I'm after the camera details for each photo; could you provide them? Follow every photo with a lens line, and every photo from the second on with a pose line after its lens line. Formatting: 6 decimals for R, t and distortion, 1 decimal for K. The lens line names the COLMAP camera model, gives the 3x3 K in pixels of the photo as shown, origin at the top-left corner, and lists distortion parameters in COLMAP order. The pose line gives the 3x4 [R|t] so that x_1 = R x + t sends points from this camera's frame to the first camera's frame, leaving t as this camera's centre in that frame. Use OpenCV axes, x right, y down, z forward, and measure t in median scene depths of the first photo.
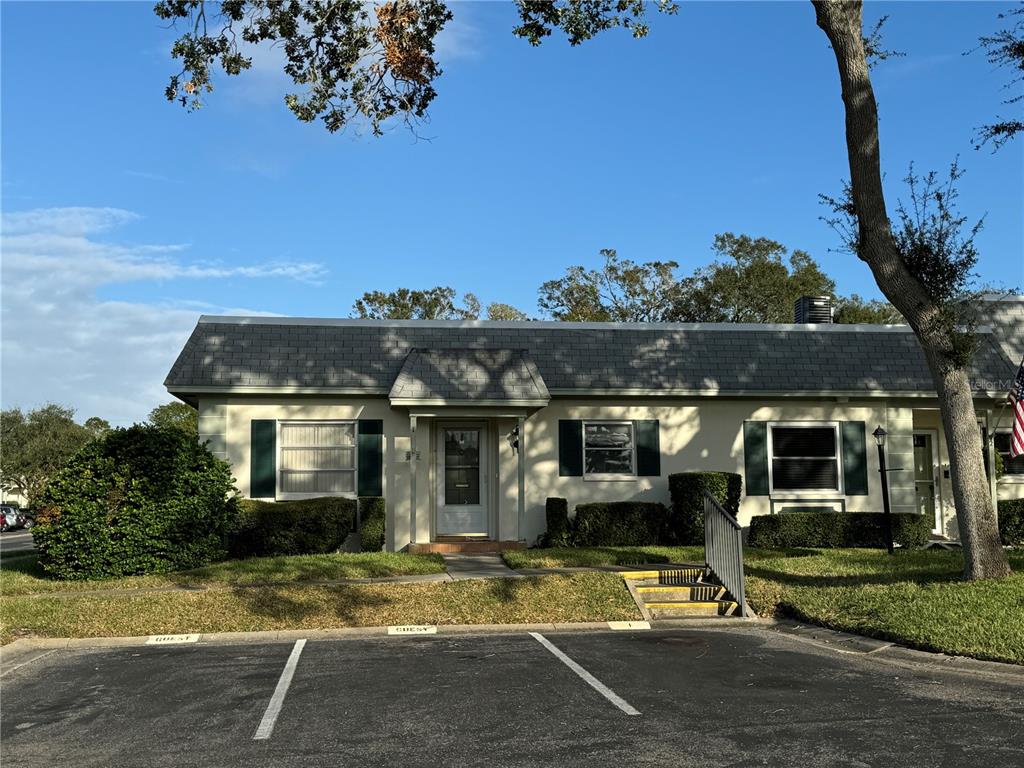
lens RADIAL K [[1226.9, 0, 516.8], [0, 1226.9, 389.2], [0, 0, 1]] dist [0.216241, -0.476402]
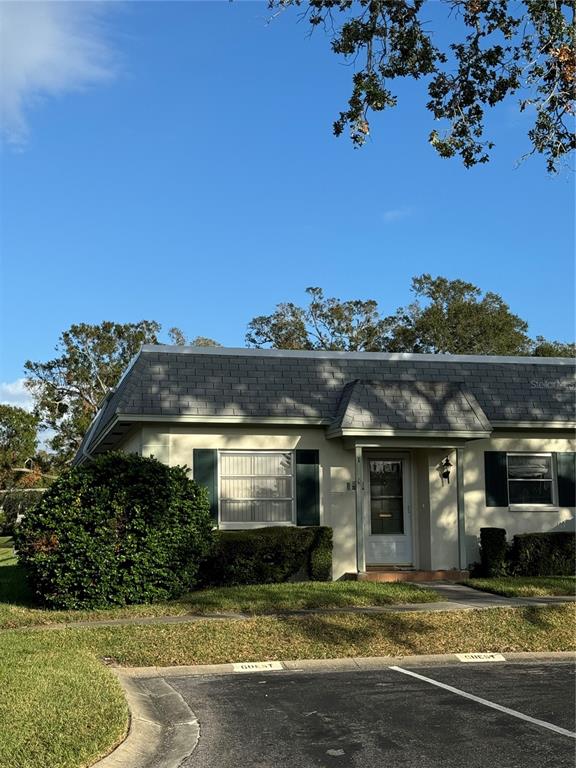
lens RADIAL K [[1205.1, 0, 288.0], [0, 1205.1, 384.0], [0, 0, 1]] dist [0.169234, -0.074273]
pose [[0.992989, 0.011716, 0.117621, -0.252047], [-0.007827, 0.999409, -0.033467, 0.004248], [-0.117943, 0.032312, 0.992494, 0.016411]]
